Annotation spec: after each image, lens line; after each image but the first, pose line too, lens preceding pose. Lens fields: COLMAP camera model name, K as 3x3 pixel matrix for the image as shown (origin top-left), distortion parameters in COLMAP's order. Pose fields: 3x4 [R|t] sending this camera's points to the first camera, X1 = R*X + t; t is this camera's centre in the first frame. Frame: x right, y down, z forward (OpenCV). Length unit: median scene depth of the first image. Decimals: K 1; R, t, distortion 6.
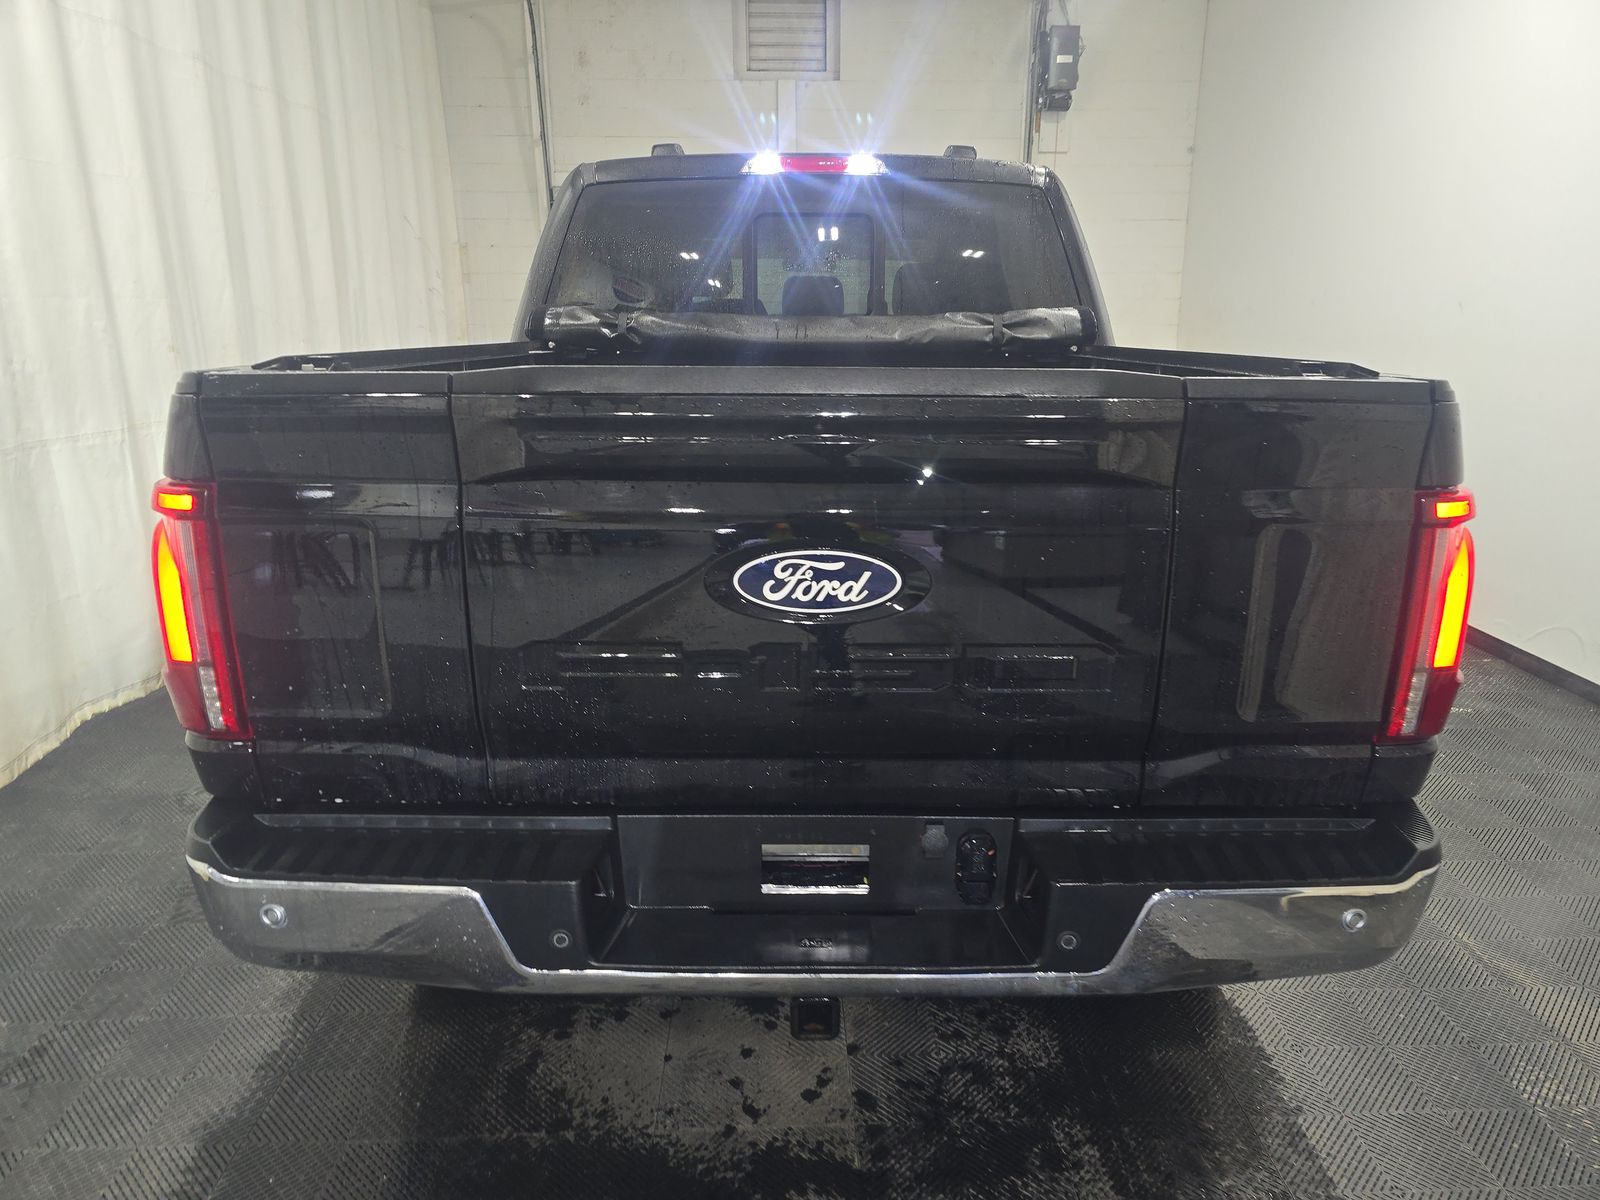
lens RADIAL K [[1071.4, 0, 825.7], [0, 1071.4, 609.9], [0, 0, 1]] dist [0.024849, -0.004227]
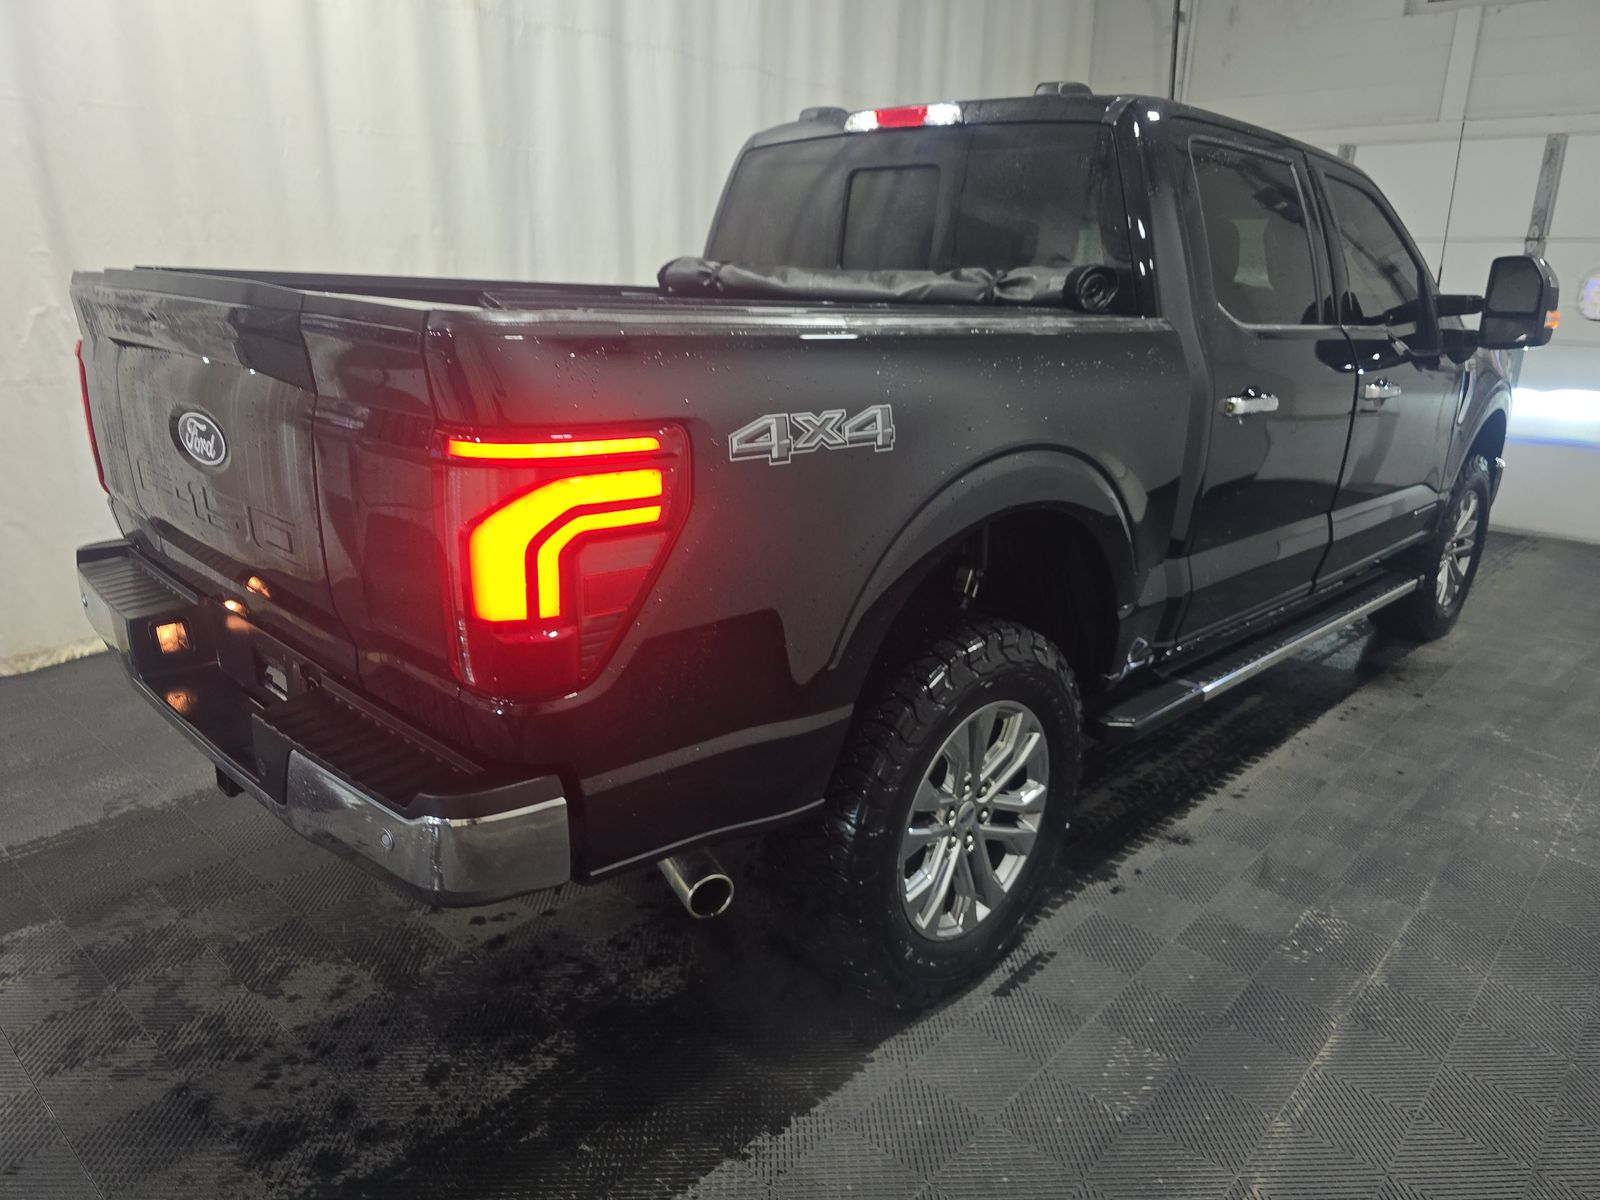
lens RADIAL K [[1071.4, 0, 825.7], [0, 1071.4, 609.9], [0, 0, 1]] dist [0.024849, -0.004227]
pose [[0.720580, 0.226241, -0.655424, 0.715162], [-0.215388, 0.971542, 0.098560, -0.058994], [0.659070, 0.070150, 0.748803, 0.256024]]
